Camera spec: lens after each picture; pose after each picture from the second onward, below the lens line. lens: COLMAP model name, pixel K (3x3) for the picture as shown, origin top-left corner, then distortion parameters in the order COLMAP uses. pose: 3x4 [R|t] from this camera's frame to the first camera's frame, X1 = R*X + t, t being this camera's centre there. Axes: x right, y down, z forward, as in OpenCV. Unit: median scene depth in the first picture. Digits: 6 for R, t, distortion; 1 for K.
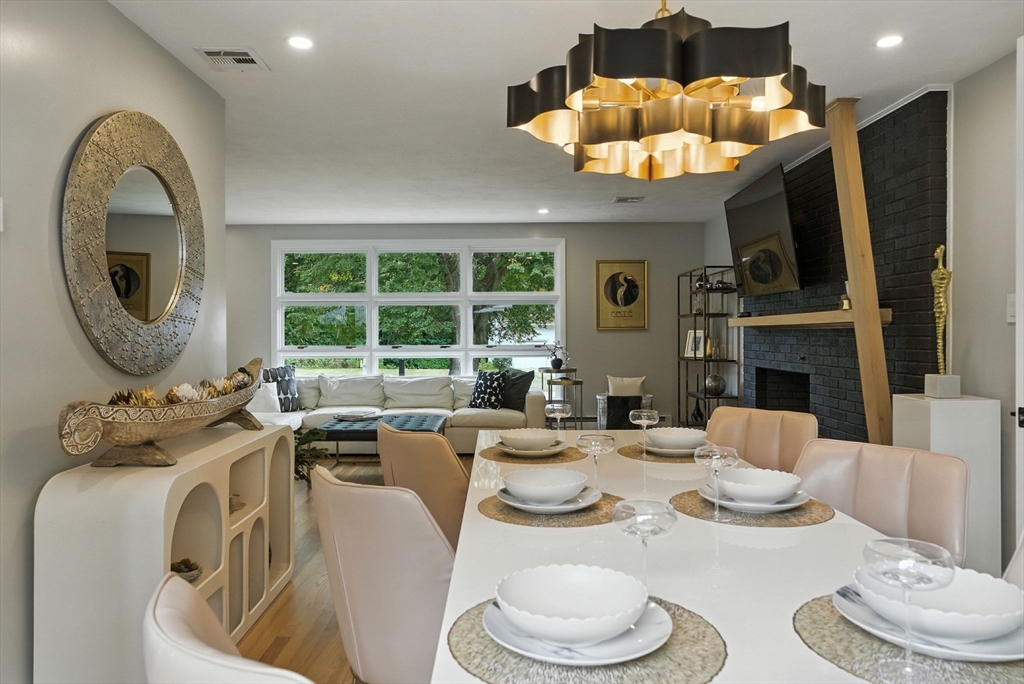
lens RADIAL K [[732.3, 0, 512.0], [0, 732.3, 342.0], [0, 0, 1]] dist [0.002275, 0.000985]
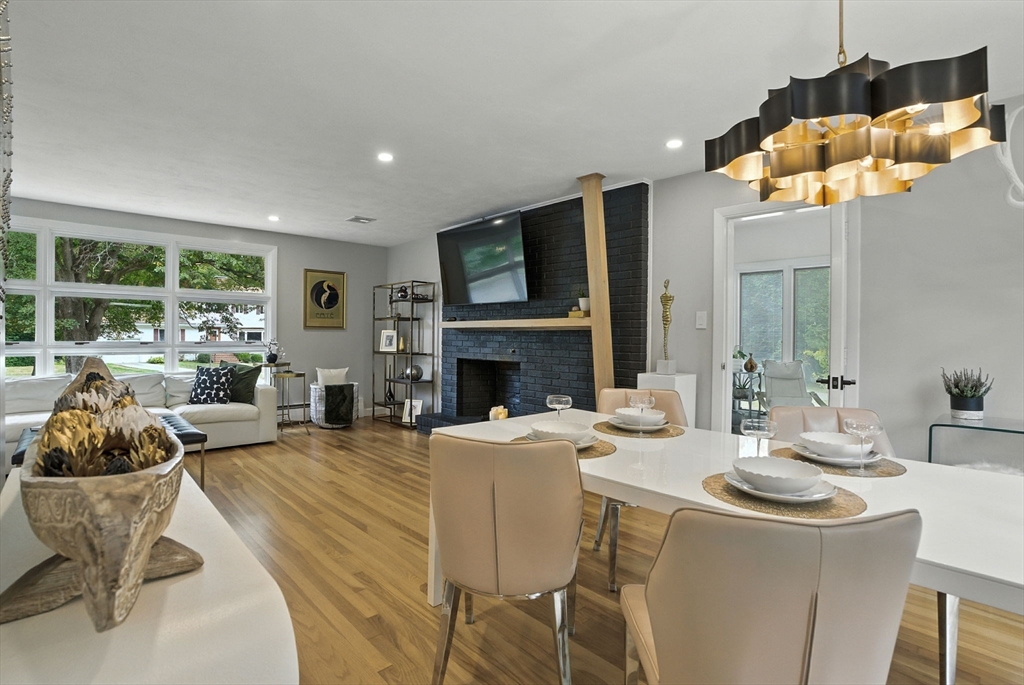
lens RADIAL K [[509.9, 0, 512.0], [0, 509.9, 342.5], [0, 0, 1]] dist [-0.001964, -0.000117]
pose [[0.750940, 0.002234, 0.660367, -0.187353], [-0.004489, 0.999988, 0.001721, 0.002733], [-0.660355, -0.004257, 0.750941, 0.193854]]
